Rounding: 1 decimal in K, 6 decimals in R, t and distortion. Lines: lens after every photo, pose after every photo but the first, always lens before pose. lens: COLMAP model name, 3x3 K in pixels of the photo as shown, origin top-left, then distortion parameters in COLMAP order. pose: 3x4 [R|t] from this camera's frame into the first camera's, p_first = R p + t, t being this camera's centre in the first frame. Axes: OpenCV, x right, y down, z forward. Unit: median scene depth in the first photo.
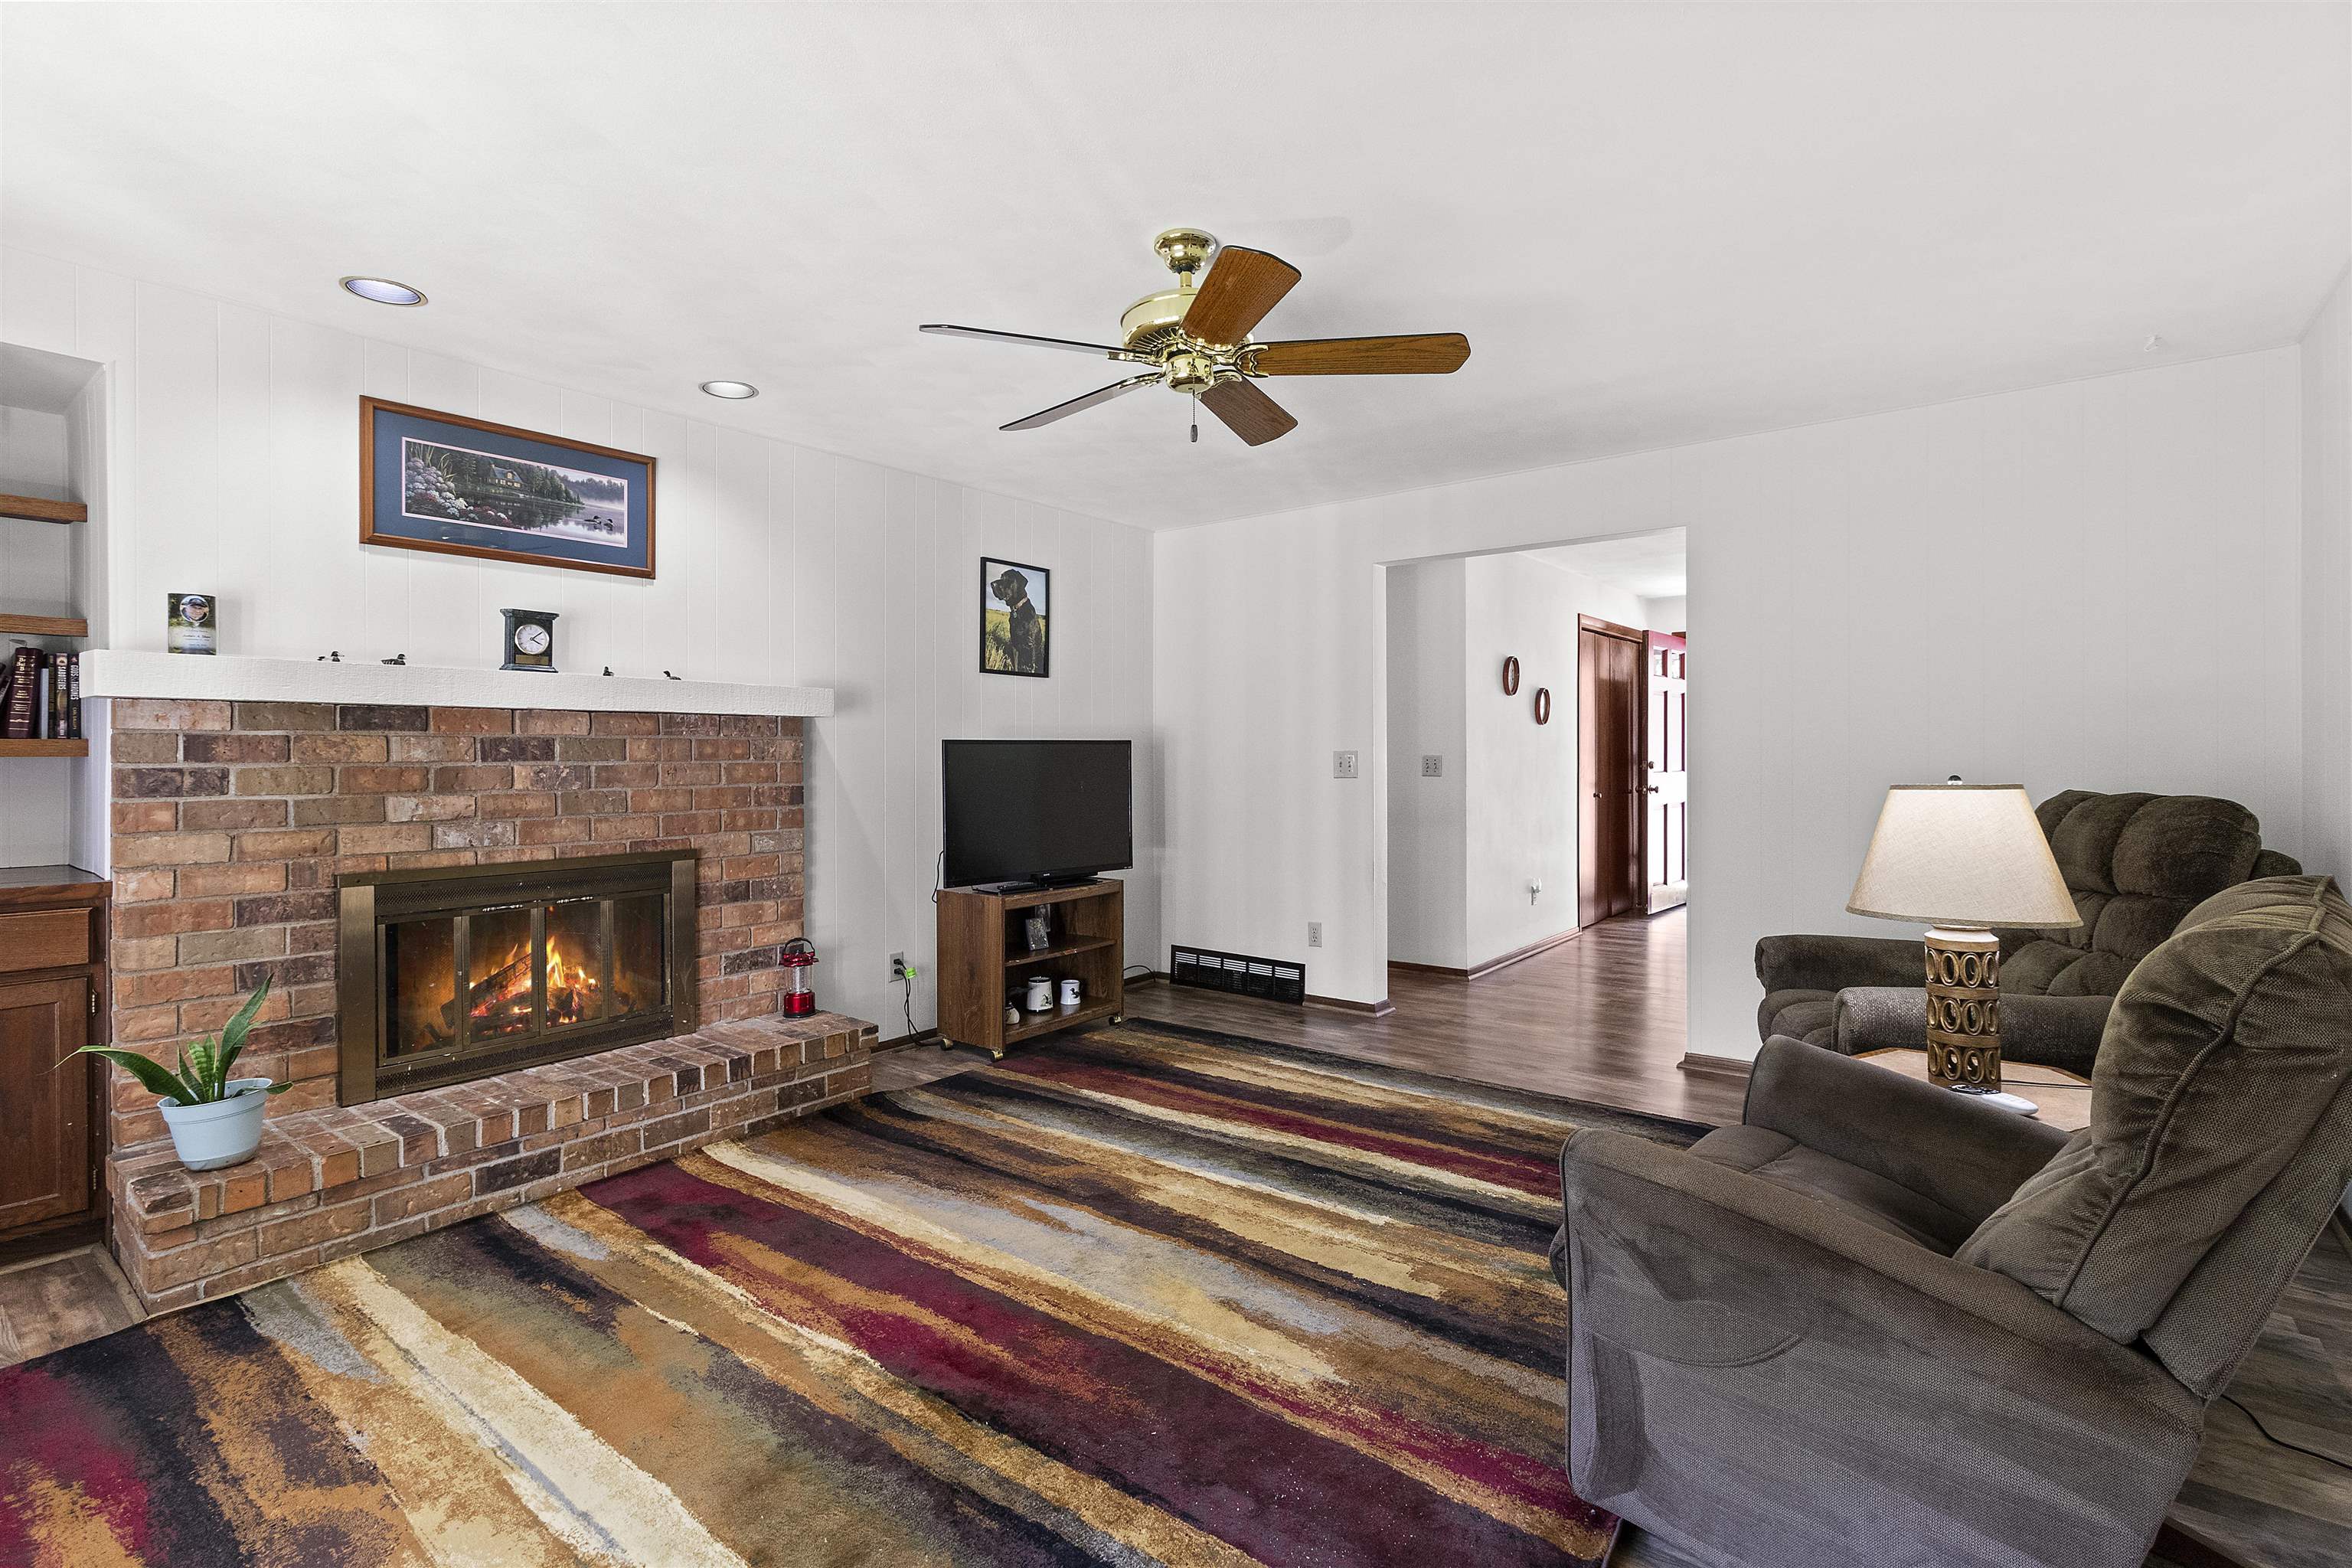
lens RADIAL K [[1090.5, 0, 1189.0], [0, 1090.5, 747.9], [0, 0, 1]] dist [-0.000271, 0.000608]
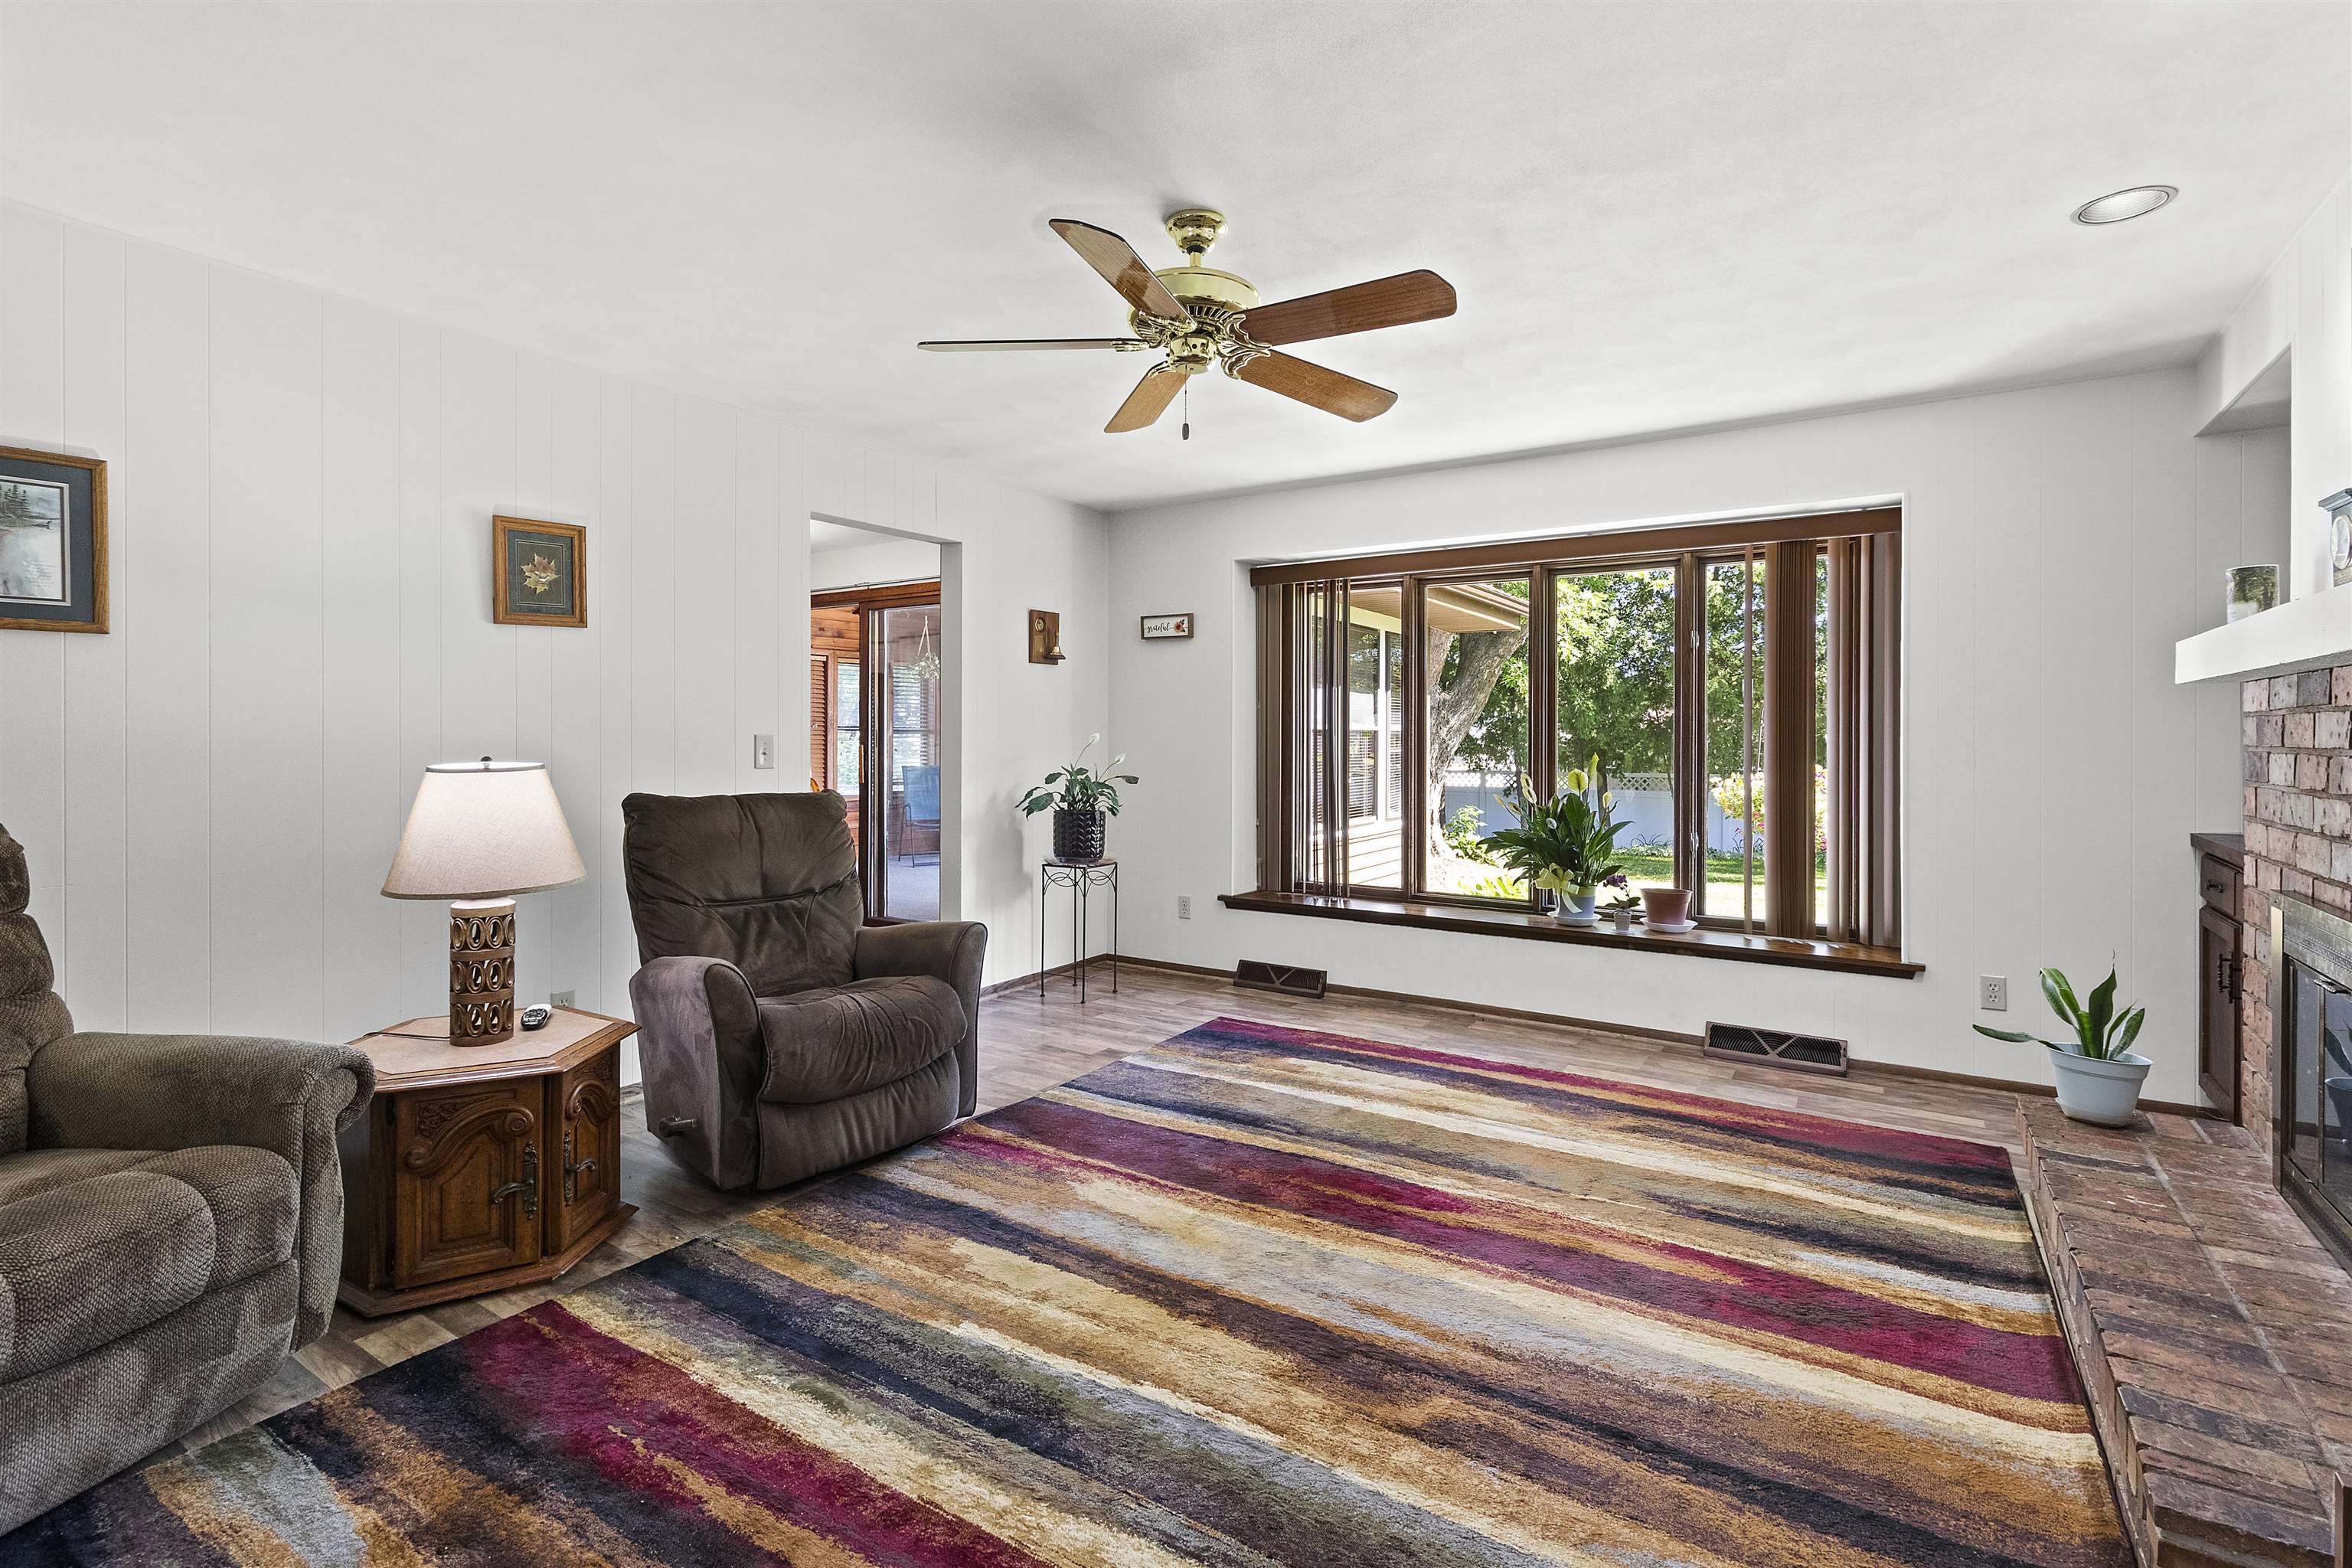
lens RADIAL K [[1090.5, 0, 1186.4], [0, 1090.5, 750.5], [0, 0, 1]] dist [-0.000271, 0.000608]
pose [[-0.996599, 0.000606, -0.082398, 0.068523], [-0.000287, 0.999941, 0.010818, 0.005206], [0.082400, 0.010805, -0.996541, 1.531927]]
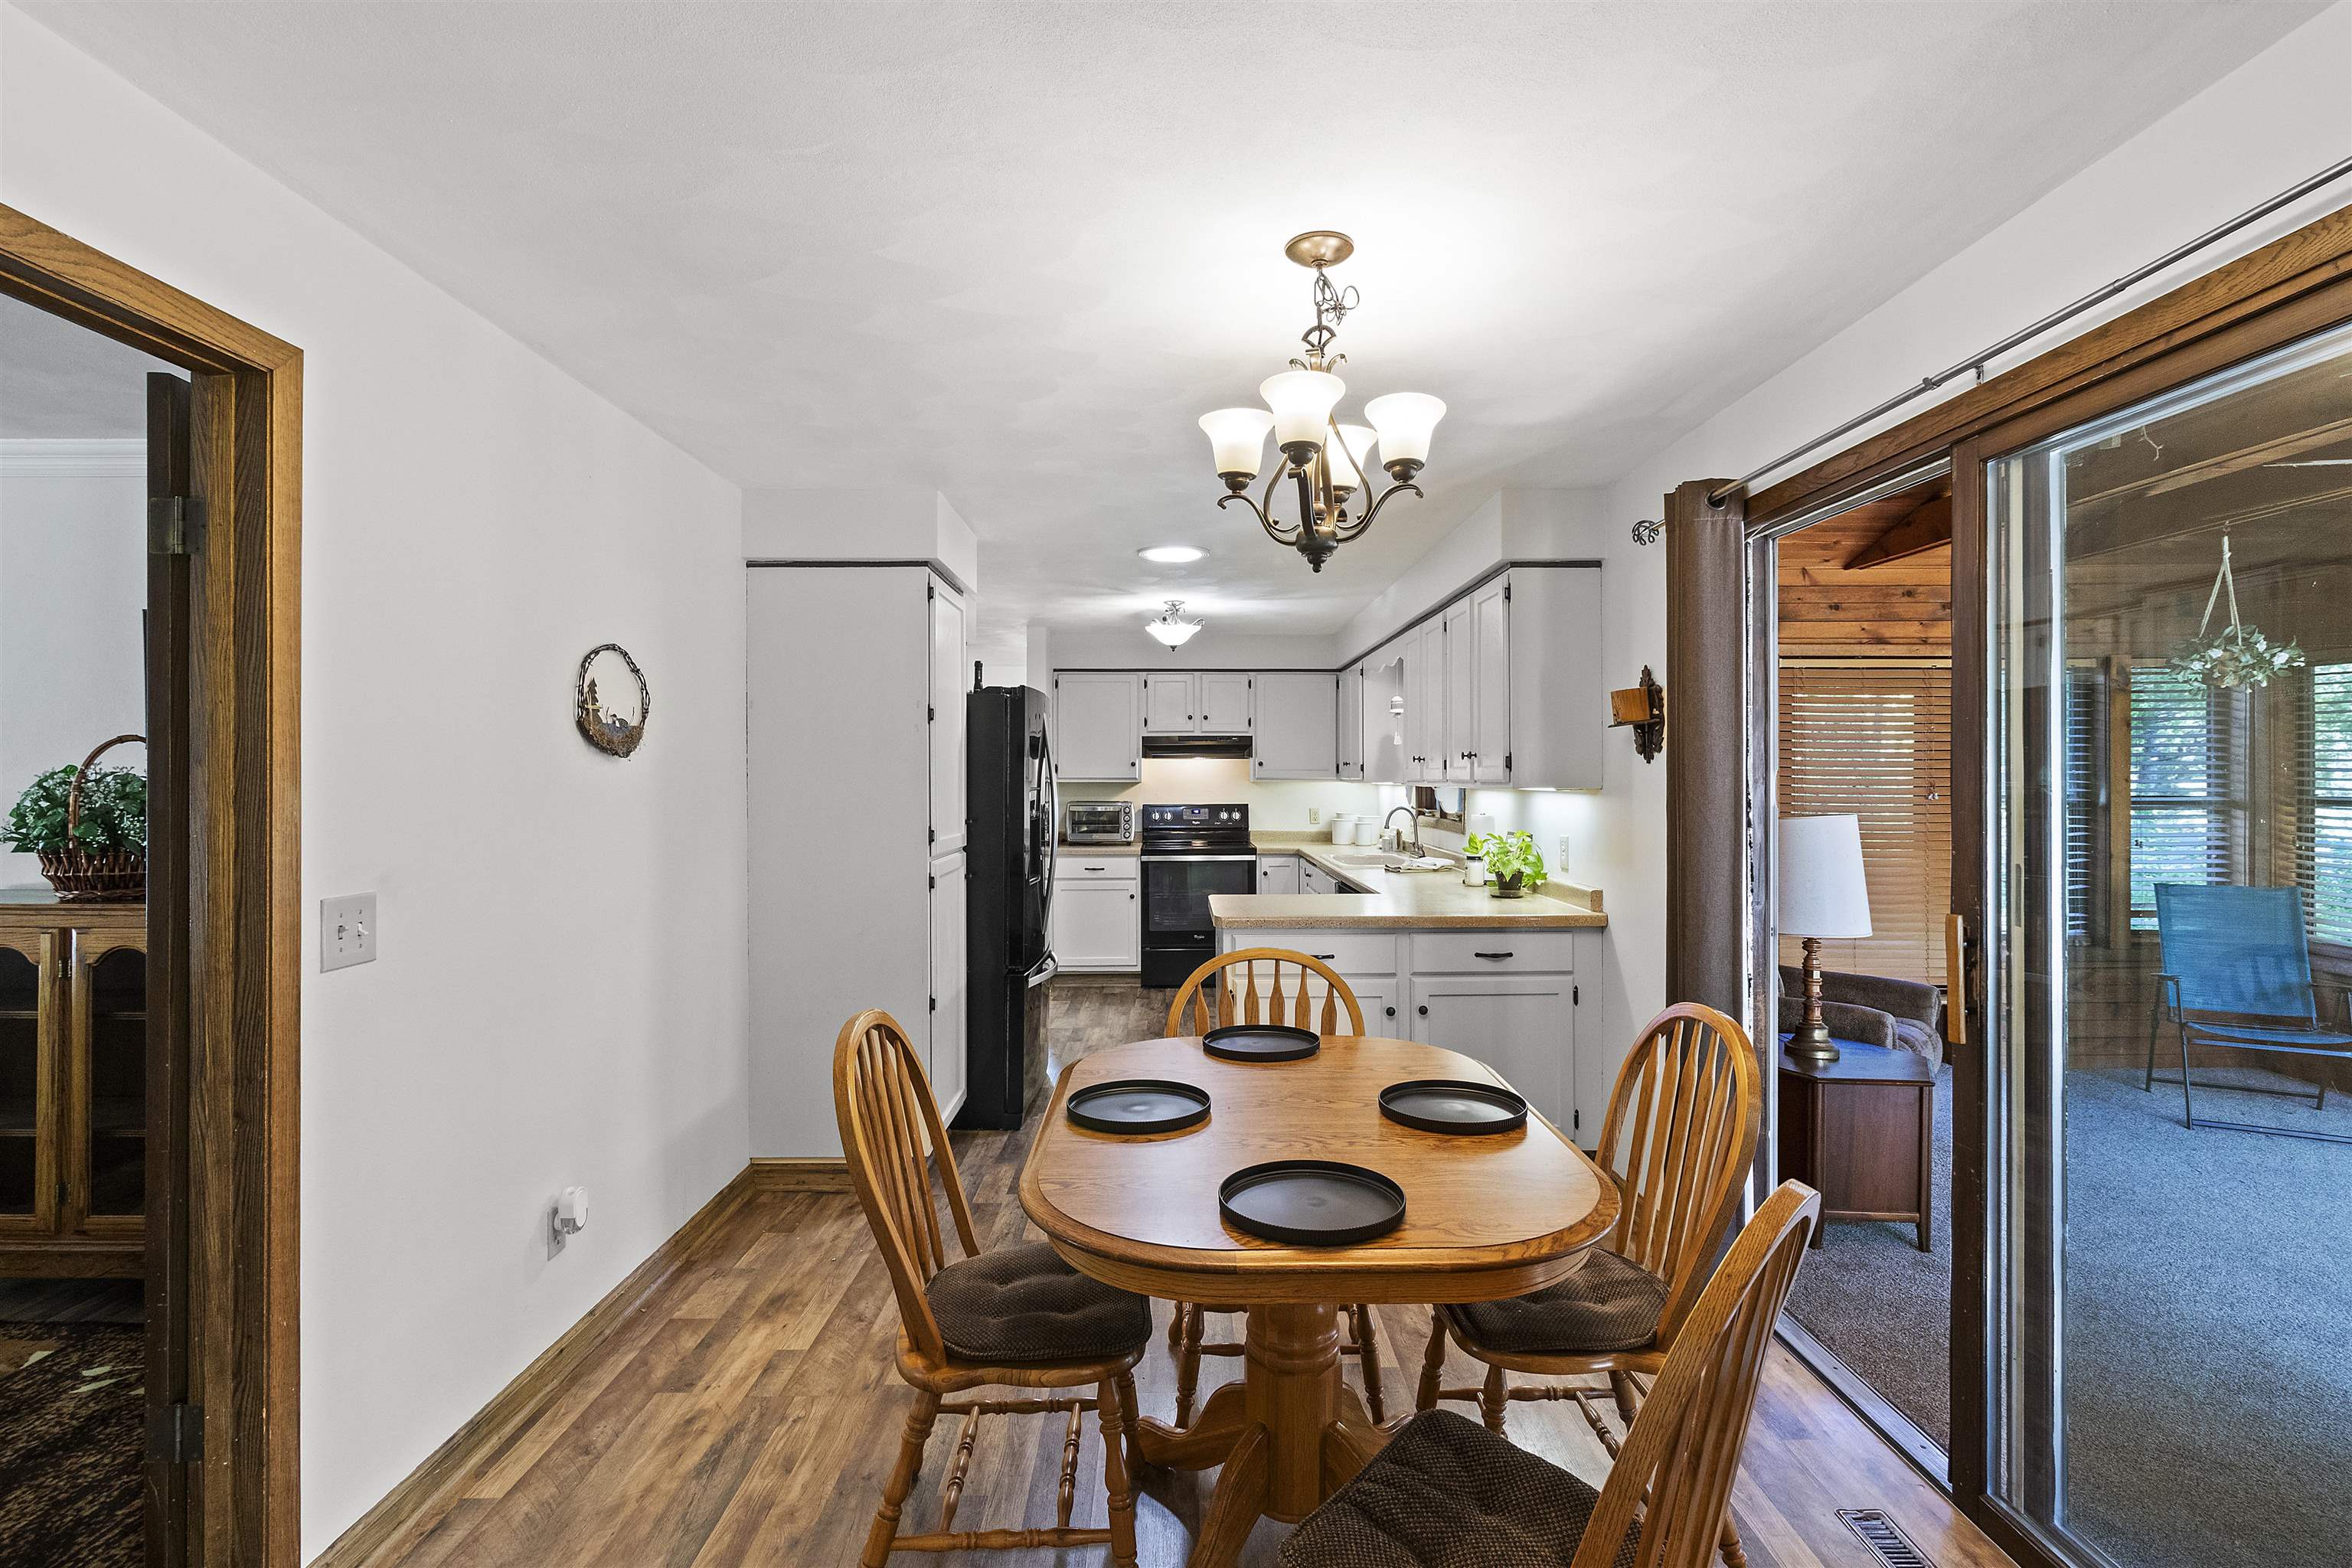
lens RADIAL K [[1090.5, 0, 1175.1], [0, 1090.5, 775.0], [0, 0, 1]] dist [-0.000271, 0.000608]
pose [[-0.612369, 0.001576, 0.790570, 0.293141], [-0.000246, 0.999998, -0.002184, -0.062325], [-0.790572, -0.001531, -0.612368, 0.151086]]
